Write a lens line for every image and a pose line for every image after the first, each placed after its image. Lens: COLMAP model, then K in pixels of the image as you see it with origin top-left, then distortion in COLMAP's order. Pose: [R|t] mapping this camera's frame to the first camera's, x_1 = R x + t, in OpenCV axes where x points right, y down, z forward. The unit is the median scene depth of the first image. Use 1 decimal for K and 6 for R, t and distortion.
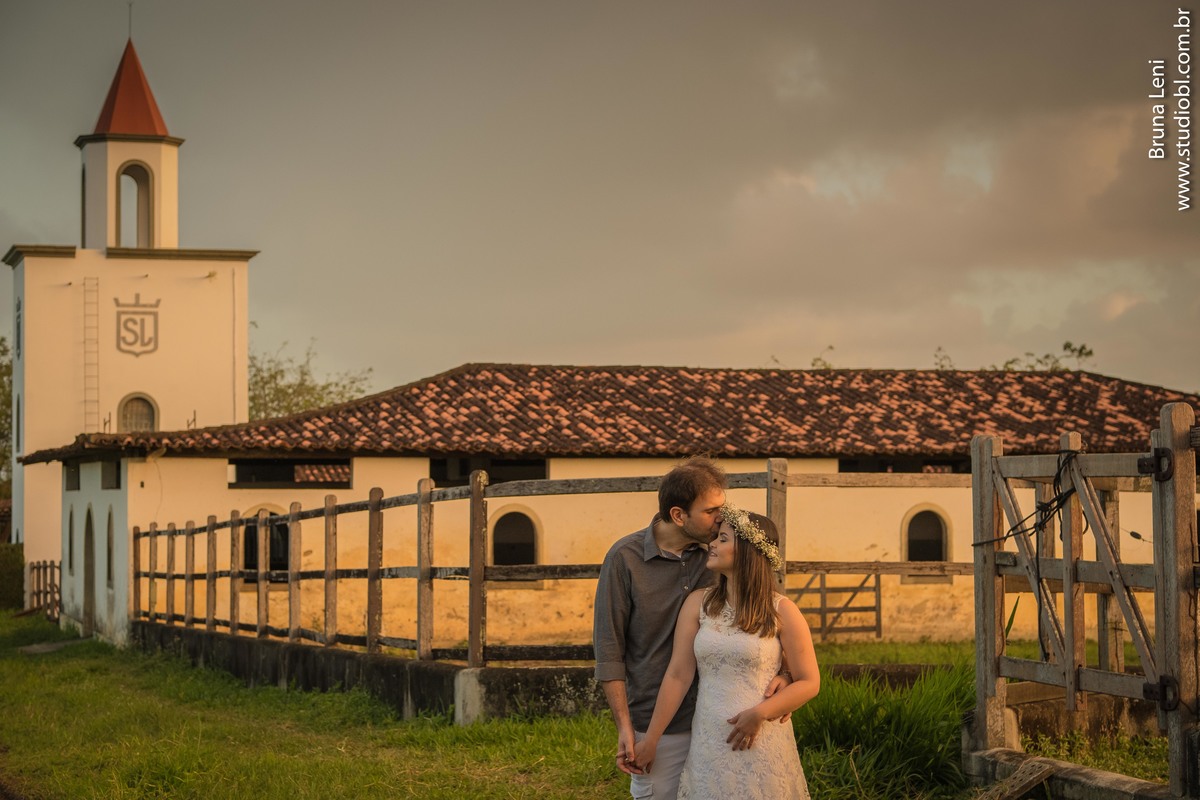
lens RADIAL K [[3180.7, 0, 598.7], [0, 3180.7, 451.3], [0, 0, 1]] dist [0.100278, -0.990071]
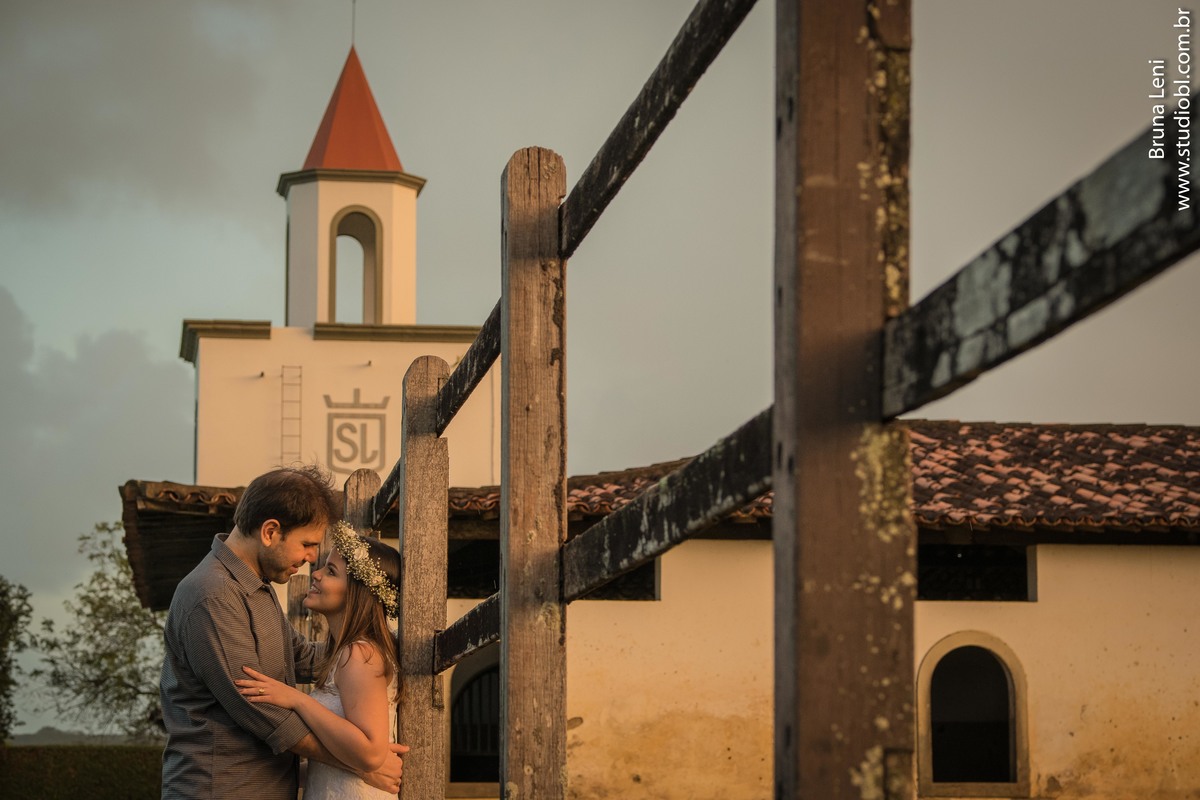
lens RADIAL K [[3180.7, 0, 598.7], [0, 3180.7, 451.3], [0, 0, 1]] dist [0.100278, -0.990071]
pose [[0.995332, -0.006646, -0.096285, -0.023519], [-0.000514, 0.997247, -0.074146, 0.016785], [0.096513, 0.073850, 0.992588, 0.306604]]
